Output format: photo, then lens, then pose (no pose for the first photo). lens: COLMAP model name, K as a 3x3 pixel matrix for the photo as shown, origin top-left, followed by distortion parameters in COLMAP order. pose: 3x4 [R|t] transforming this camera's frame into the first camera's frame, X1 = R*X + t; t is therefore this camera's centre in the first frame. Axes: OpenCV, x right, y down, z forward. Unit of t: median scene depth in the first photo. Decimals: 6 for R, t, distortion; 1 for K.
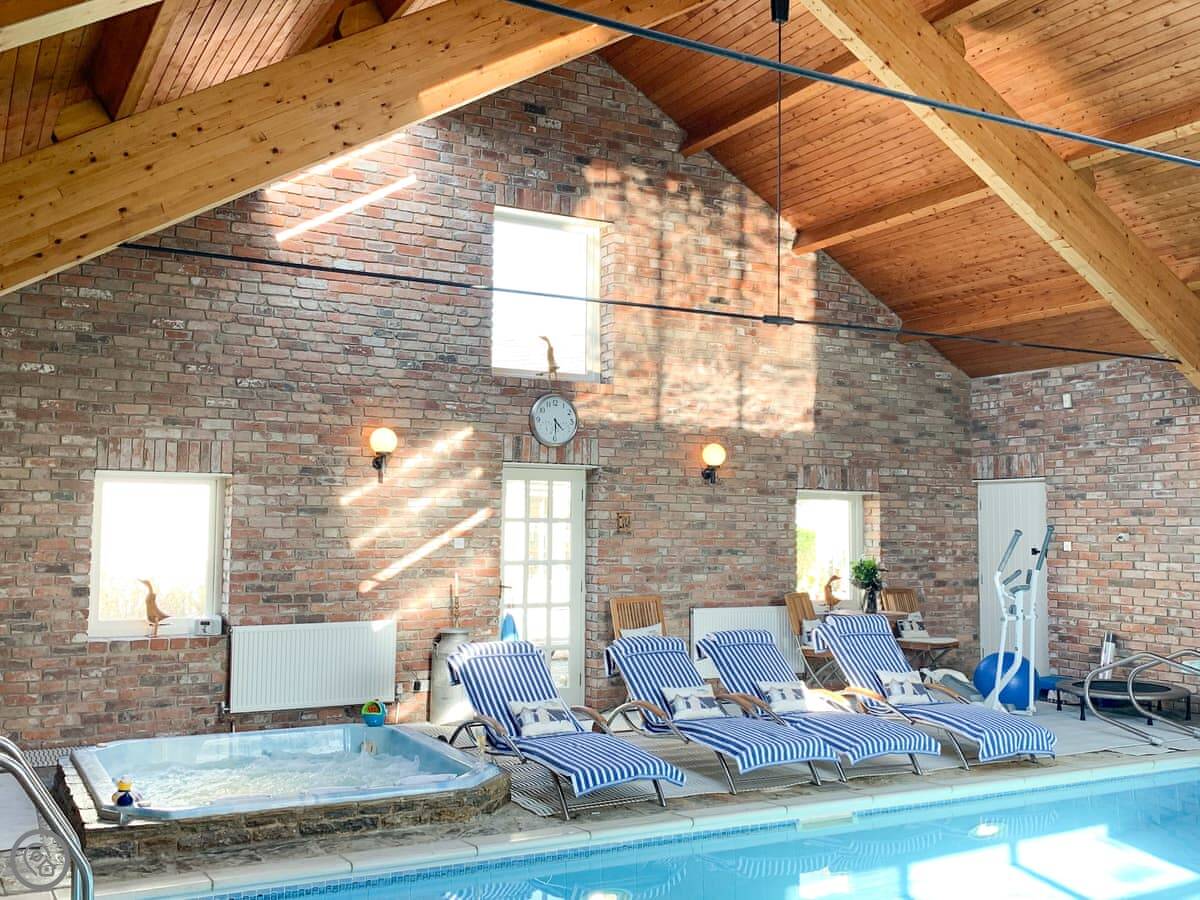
lens RADIAL K [[1177.6, 0, 600.0], [0, 1177.6, 450.0], [0, 0, 1]] dist [0.087056, -0.187968]
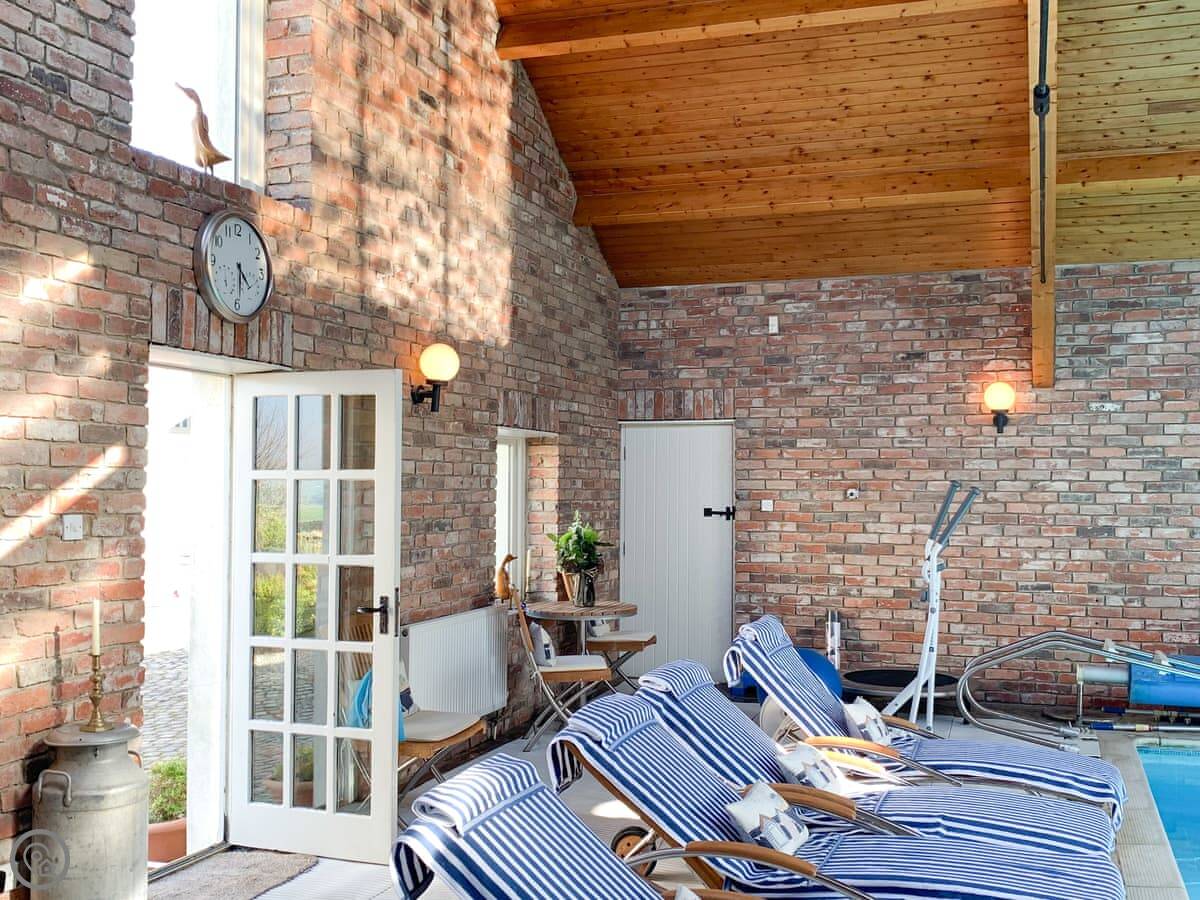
lens RADIAL K [[1177.6, 0, 600.0], [0, 1177.6, 450.0], [0, 0, 1]] dist [0.087056, -0.187968]
pose [[0.738331, 0.014781, 0.674277, -0.250280], [-0.042716, 0.998777, 0.024879, 0.030713], [-0.673085, -0.047171, 0.738060, 0.528203]]
